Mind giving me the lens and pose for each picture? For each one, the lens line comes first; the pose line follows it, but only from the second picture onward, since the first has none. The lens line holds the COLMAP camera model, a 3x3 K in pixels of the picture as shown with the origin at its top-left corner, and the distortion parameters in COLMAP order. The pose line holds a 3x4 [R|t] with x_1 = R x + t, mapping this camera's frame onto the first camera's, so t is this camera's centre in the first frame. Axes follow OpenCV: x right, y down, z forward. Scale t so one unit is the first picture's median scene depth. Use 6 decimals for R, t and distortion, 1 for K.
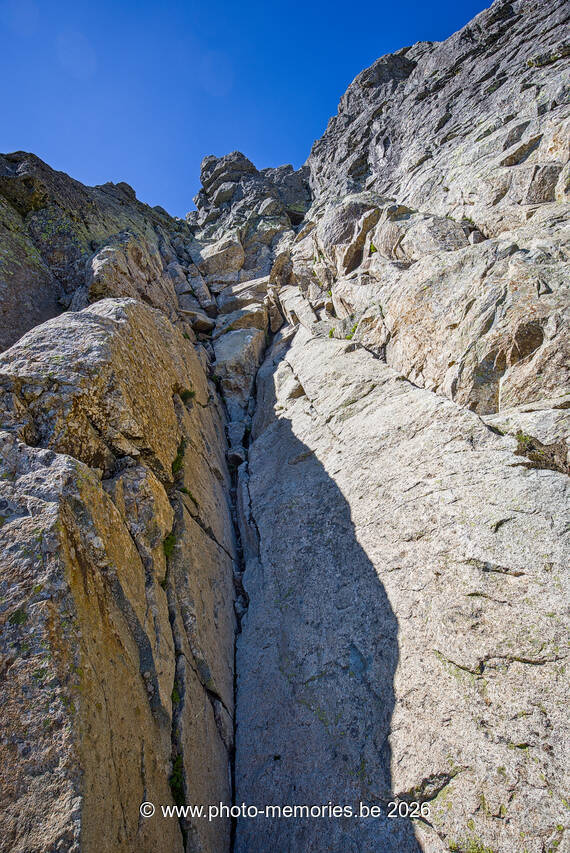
lens RADIAL K [[418.6, 0, 283.4], [0, 418.6, 427.0], [0, 0, 1]] dist [-0.002720, -0.000266]
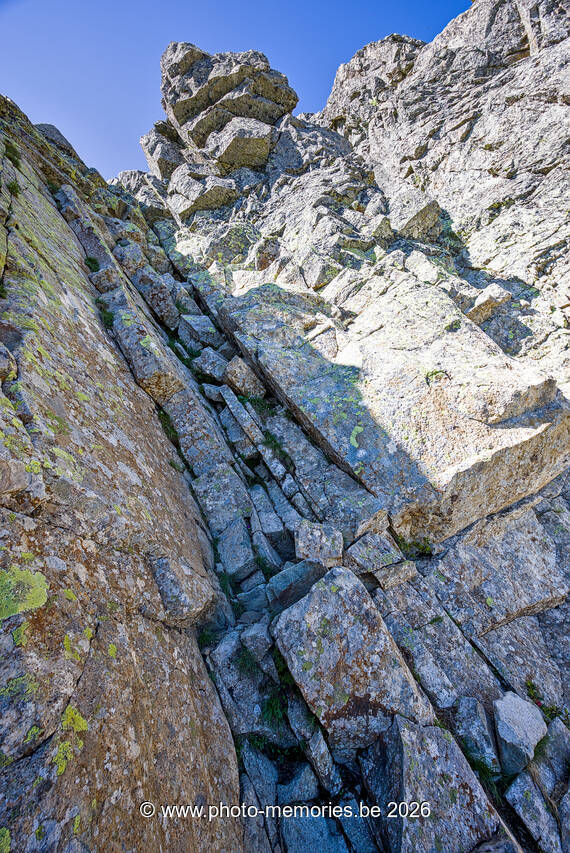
lens RADIAL K [[324.0, 0, 286.6], [0, 324.0, 427.4], [0, 0, 1]] dist [0.002135, 0.000207]
pose [[0.931428, -0.008840, 0.363817, -0.216857], [-0.028546, 0.994850, 0.097255, -0.310449], [-0.362804, -0.100972, 0.926379, 0.652478]]
